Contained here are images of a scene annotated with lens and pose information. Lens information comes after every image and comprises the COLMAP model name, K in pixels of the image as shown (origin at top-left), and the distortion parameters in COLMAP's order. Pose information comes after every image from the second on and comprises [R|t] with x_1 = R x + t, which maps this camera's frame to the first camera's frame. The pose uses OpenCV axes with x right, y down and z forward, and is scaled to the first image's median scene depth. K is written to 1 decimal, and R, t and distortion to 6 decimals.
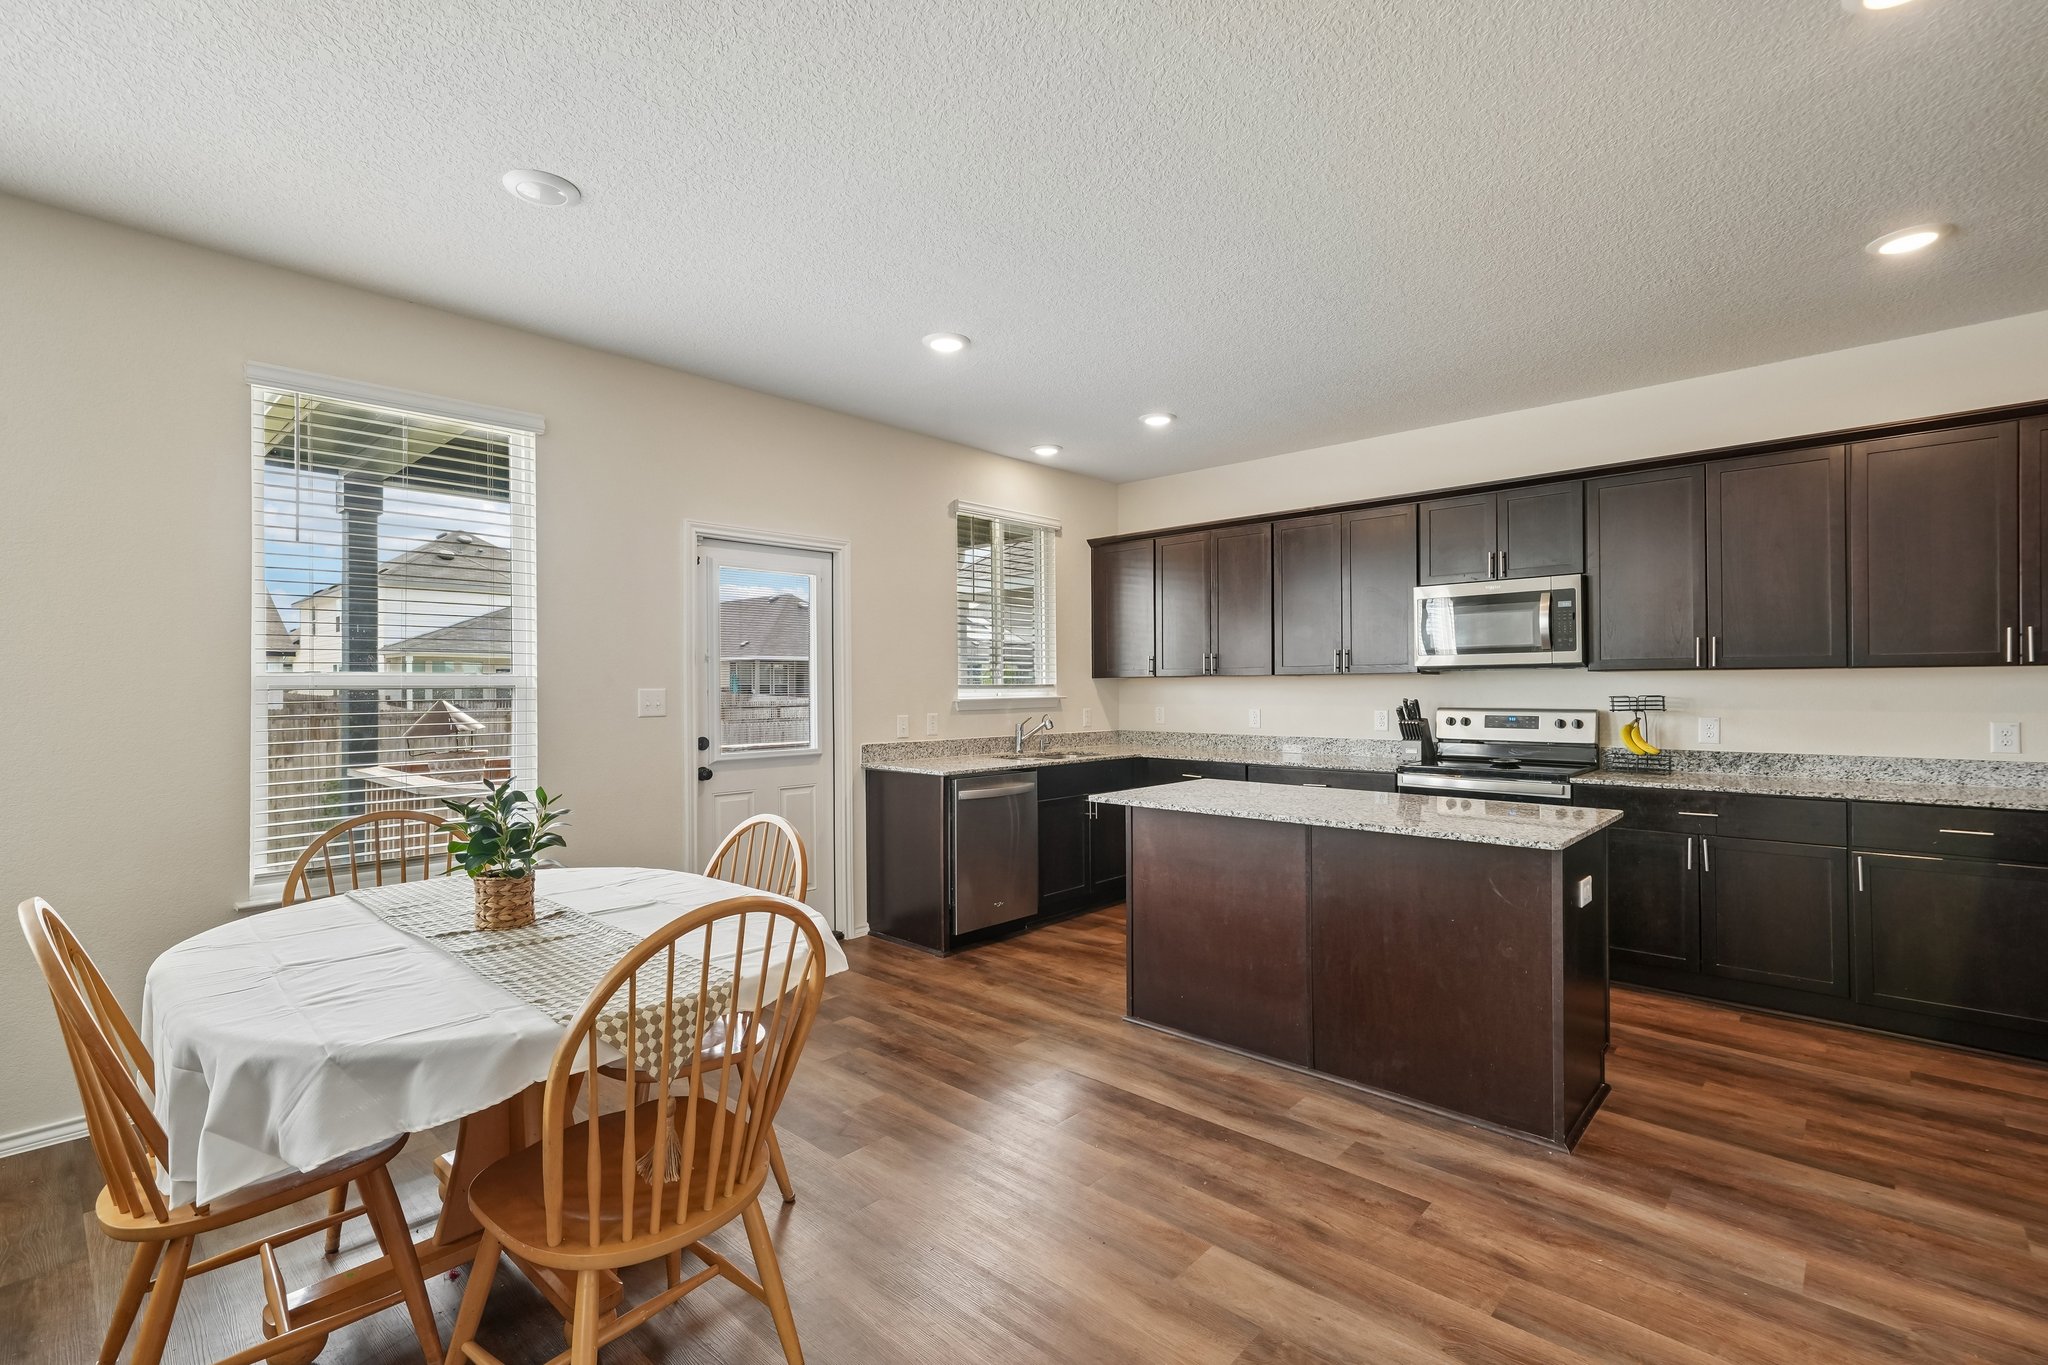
lens RADIAL K [[921.5, 0, 1025.9], [0, 921.5, 680.9], [0, 0, 1]] dist [0.019590, 0.000357]
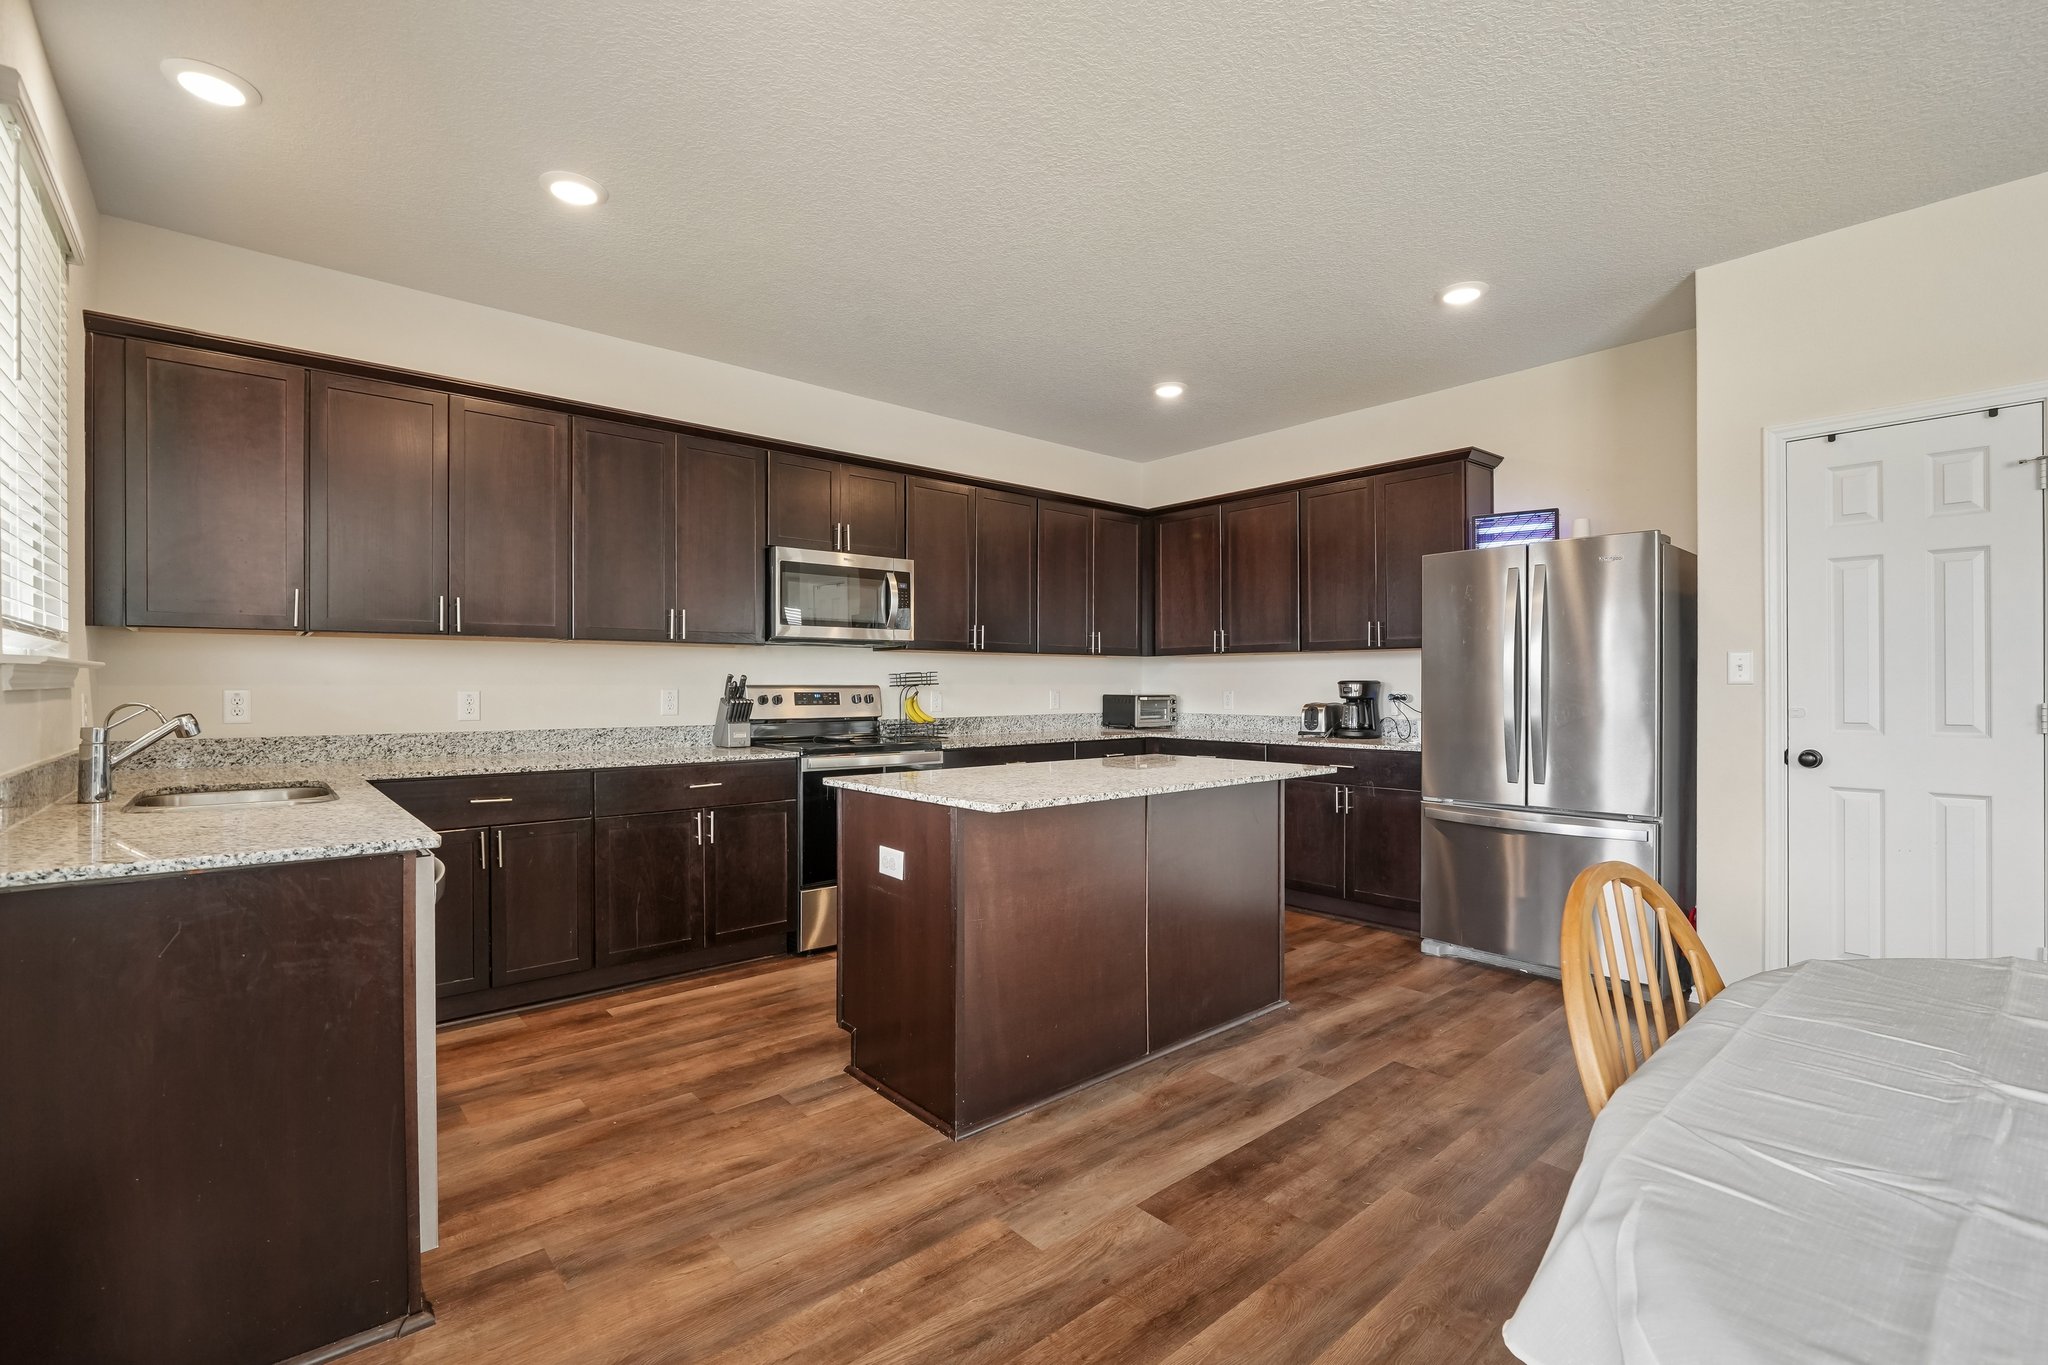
lens RADIAL K [[909.2, 0, 1028.9], [0, 909.2, 688.2], [0, 0, 1]] dist [-0.008424, 0.000061]
pose [[0.109043, 0.004548, 0.994027, -0.548066], [-0.006370, 0.999972, -0.003877, 0.047665], [-0.994017, -0.005909, 0.109069, 0.904558]]
